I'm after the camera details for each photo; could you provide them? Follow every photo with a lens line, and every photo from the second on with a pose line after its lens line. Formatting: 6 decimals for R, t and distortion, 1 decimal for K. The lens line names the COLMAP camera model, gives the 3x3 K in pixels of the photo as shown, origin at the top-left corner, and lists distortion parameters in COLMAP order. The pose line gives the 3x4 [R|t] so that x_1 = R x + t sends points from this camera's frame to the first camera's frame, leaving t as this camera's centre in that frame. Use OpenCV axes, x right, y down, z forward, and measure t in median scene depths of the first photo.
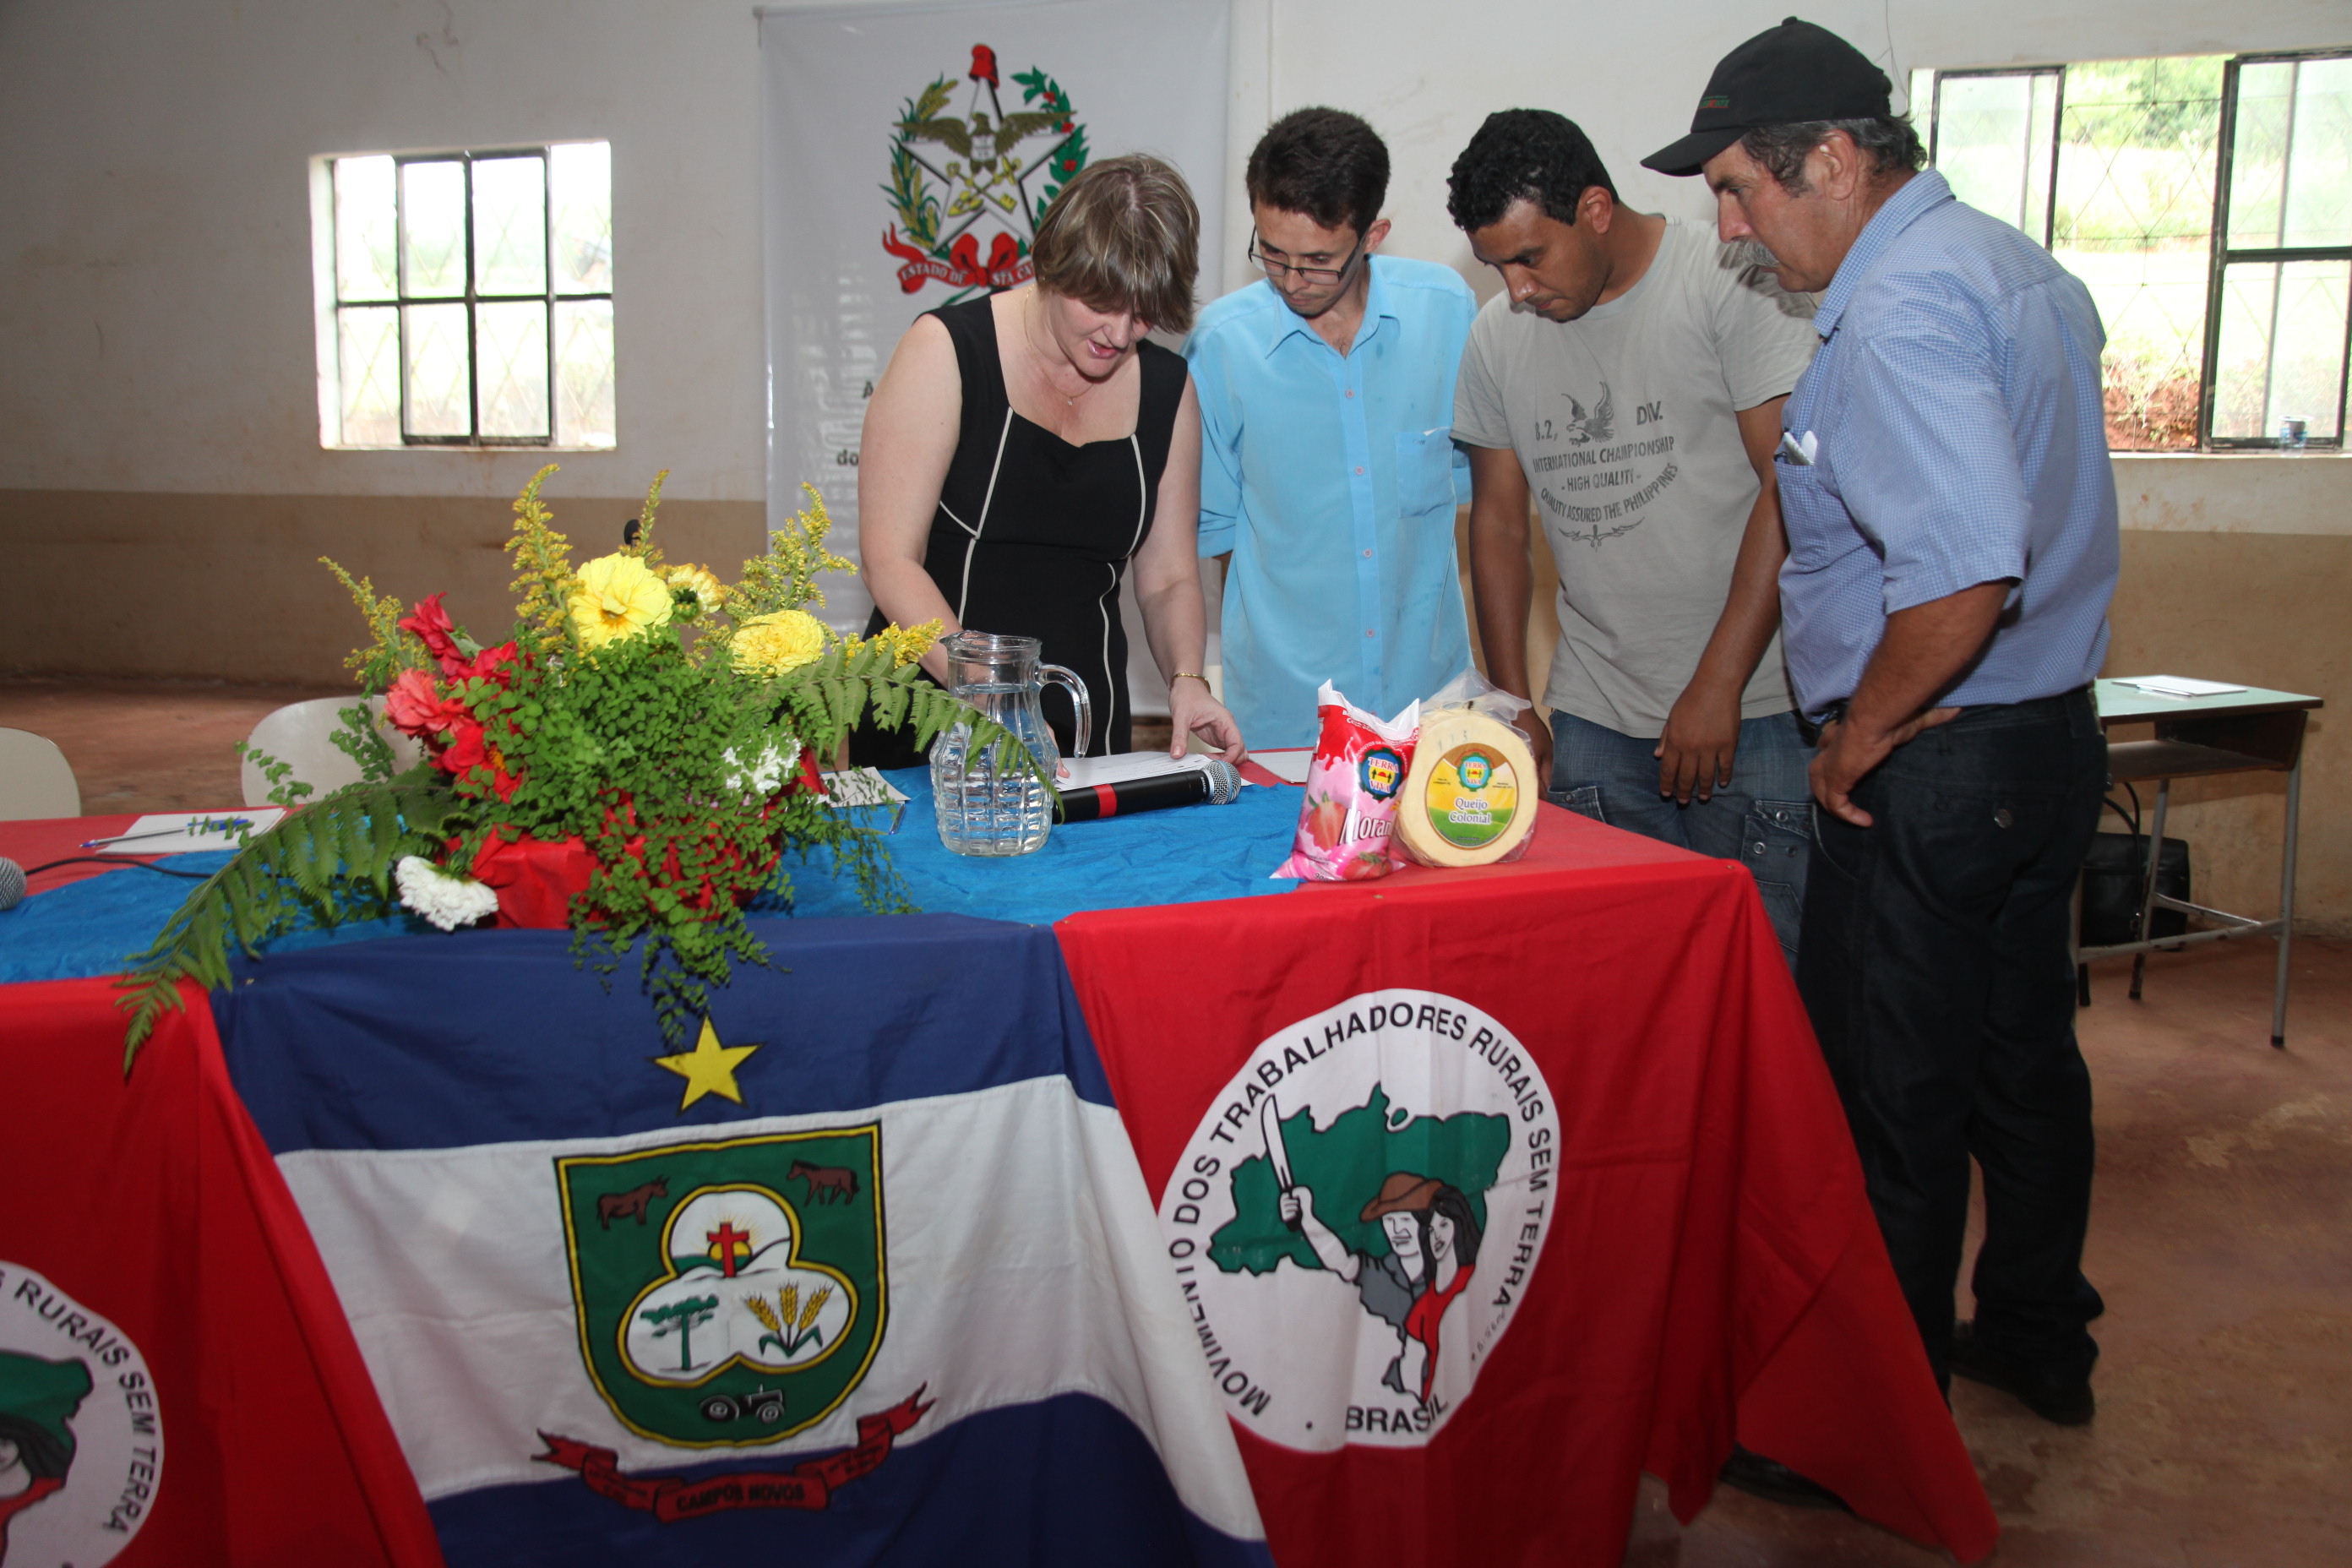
lens RADIAL K [[1931.1, 0, 1181.9], [0, 1931.1, 765.6], [0, 0, 1]] dist [-0.152330, 0.007412]
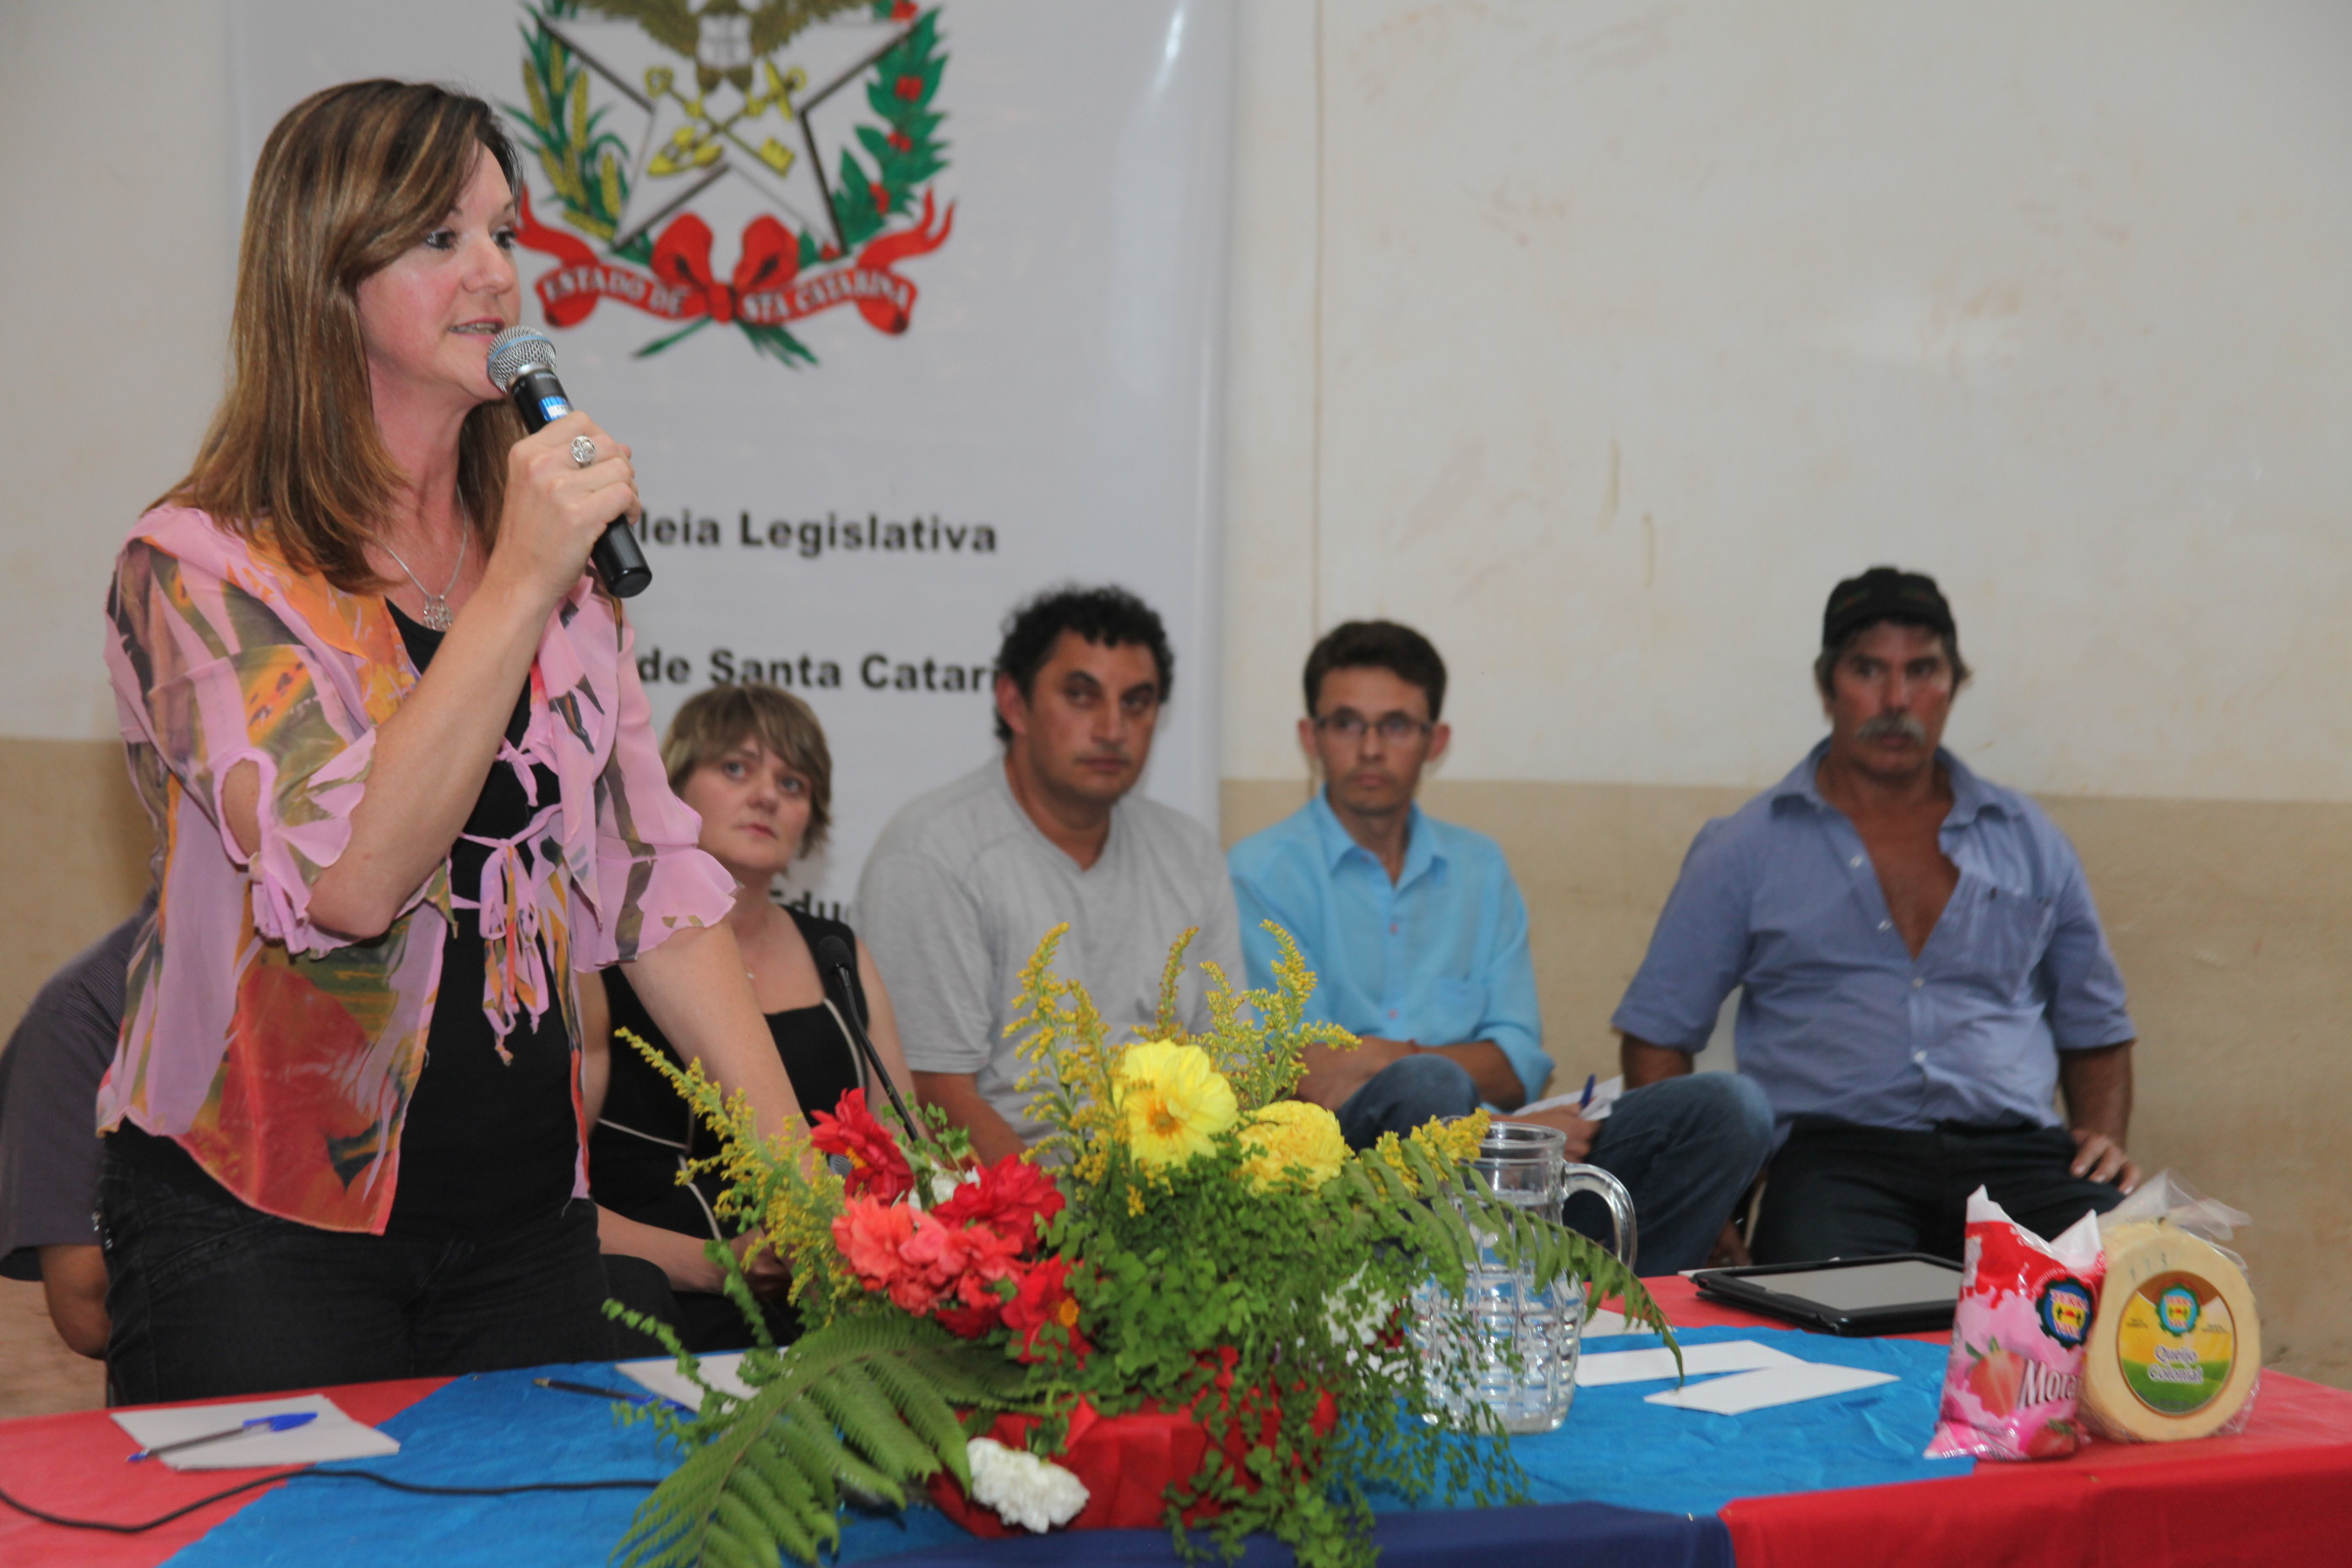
lens RADIAL K [[4994.7, 0, 1169.8], [0, 4994.7, 789.1], [0, 0, 1]] dist [0.345153, 0.000000]
pose [[0.991139, -0.003635, 0.132780, -0.451960], [0.016021, 0.995600, -0.092331, -0.020229], [-0.131860, 0.093640, 0.986836, -0.817397]]
